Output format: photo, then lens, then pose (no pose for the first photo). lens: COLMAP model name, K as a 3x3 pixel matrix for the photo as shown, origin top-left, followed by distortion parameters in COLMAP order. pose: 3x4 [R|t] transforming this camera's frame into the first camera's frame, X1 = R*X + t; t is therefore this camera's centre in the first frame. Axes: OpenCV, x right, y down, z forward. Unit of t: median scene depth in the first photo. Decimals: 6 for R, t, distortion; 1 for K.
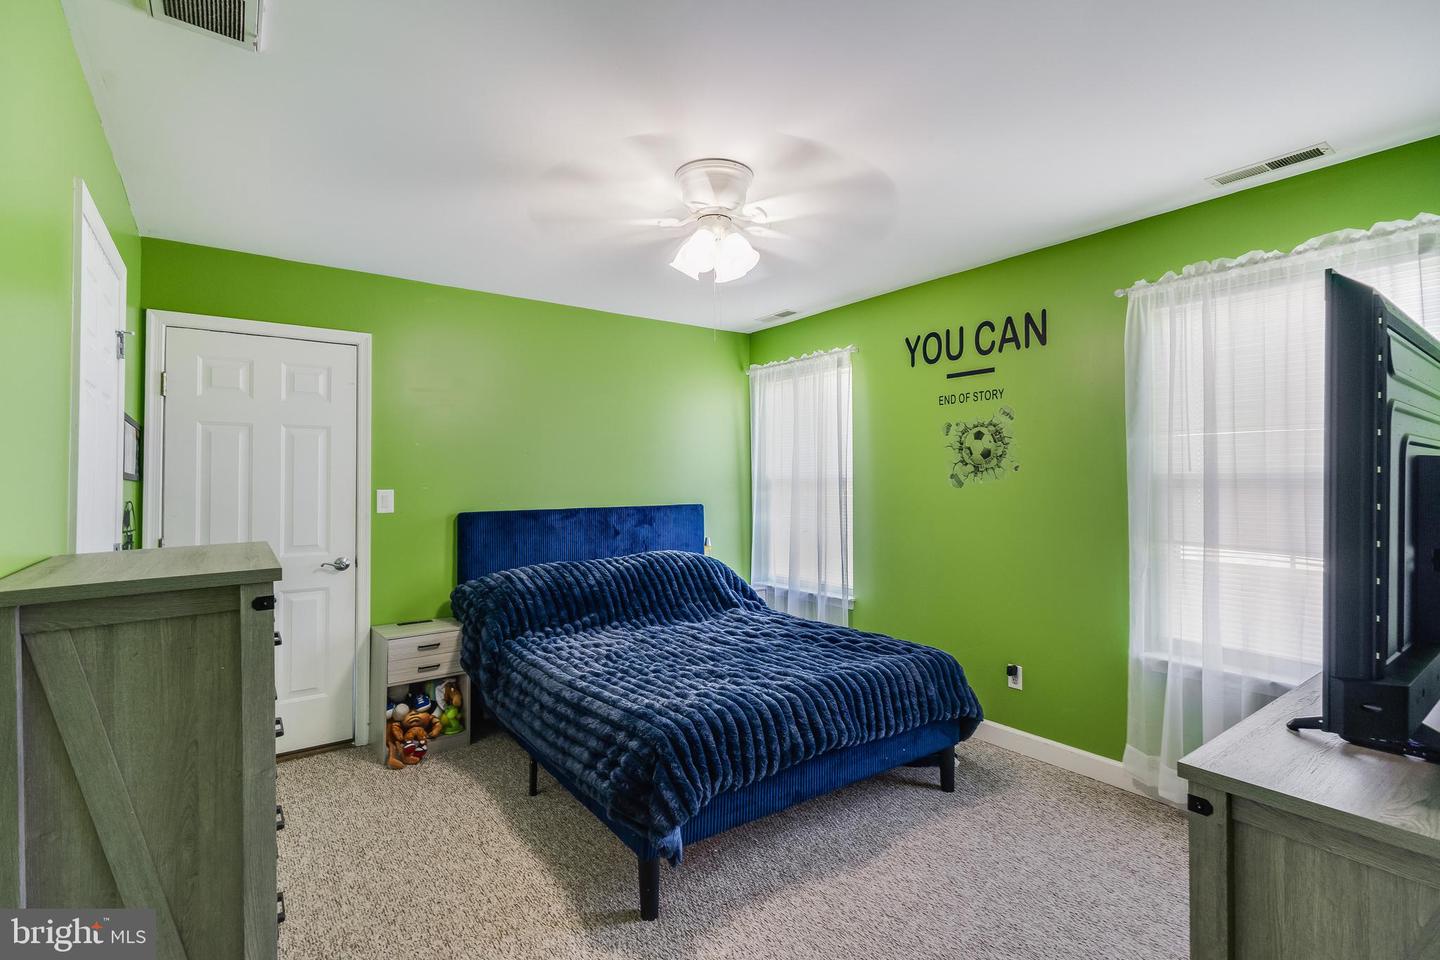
lens RADIAL K [[670.9, 0, 719.2], [0, 670.9, 476.2], [0, 0, 1]] dist [-0.003162, 0.000072]
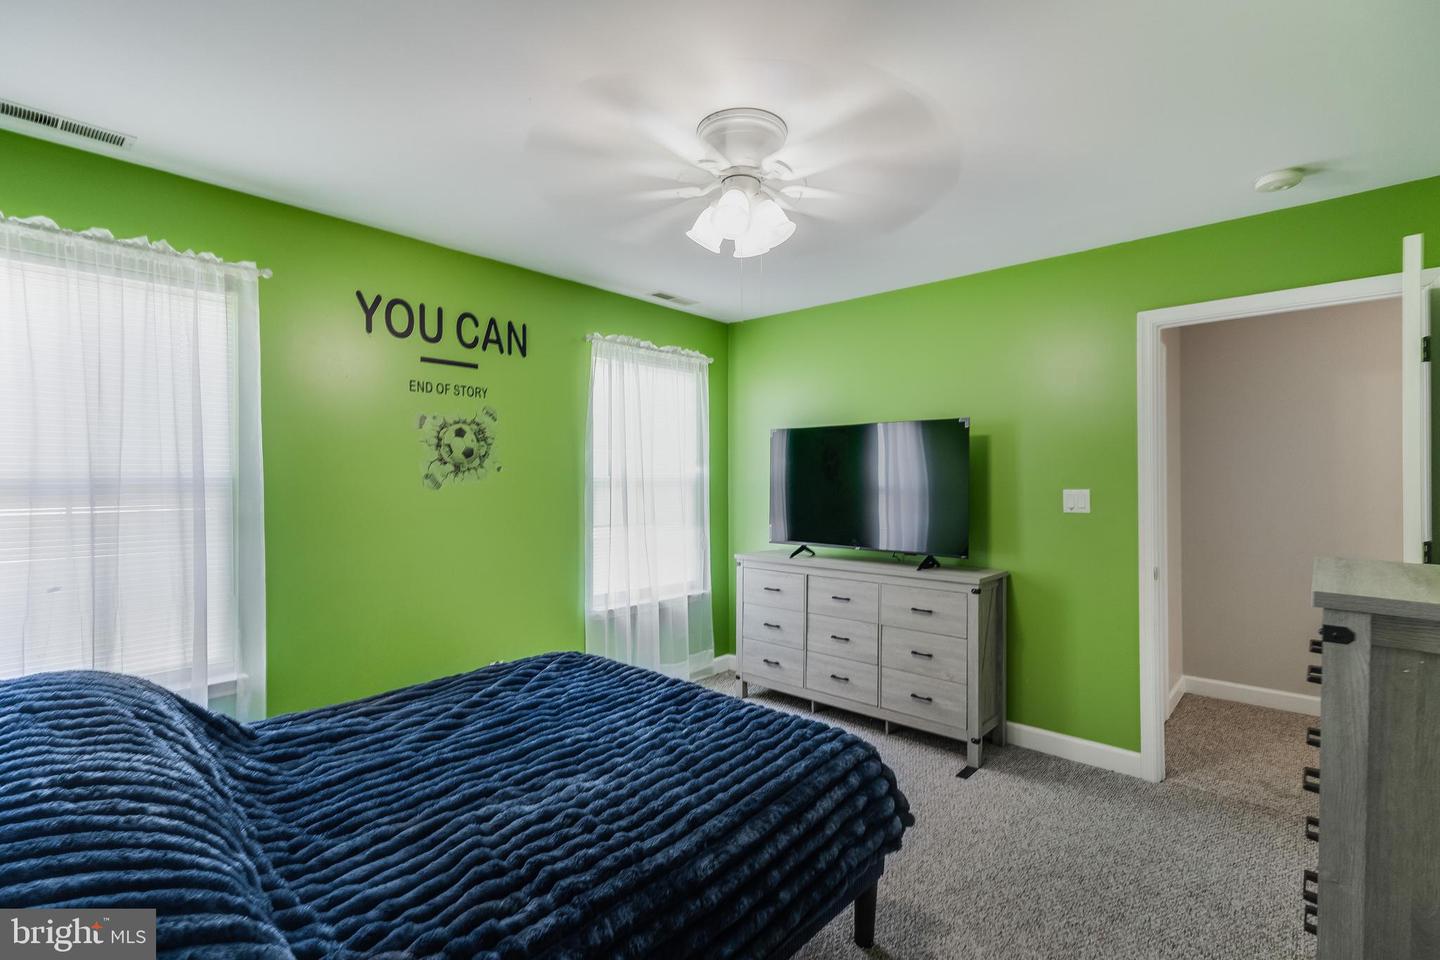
lens RADIAL K [[670.9, 0, 717.0], [0, 670.9, 482.2], [0, 0, 1]] dist [-0.003162, 0.000072]
pose [[-0.243841, -0.009885, 0.969765, -0.614976], [-0.005723, 0.999945, 0.008753, -0.002473], [-0.969798, -0.003416, -0.243884, 0.899880]]
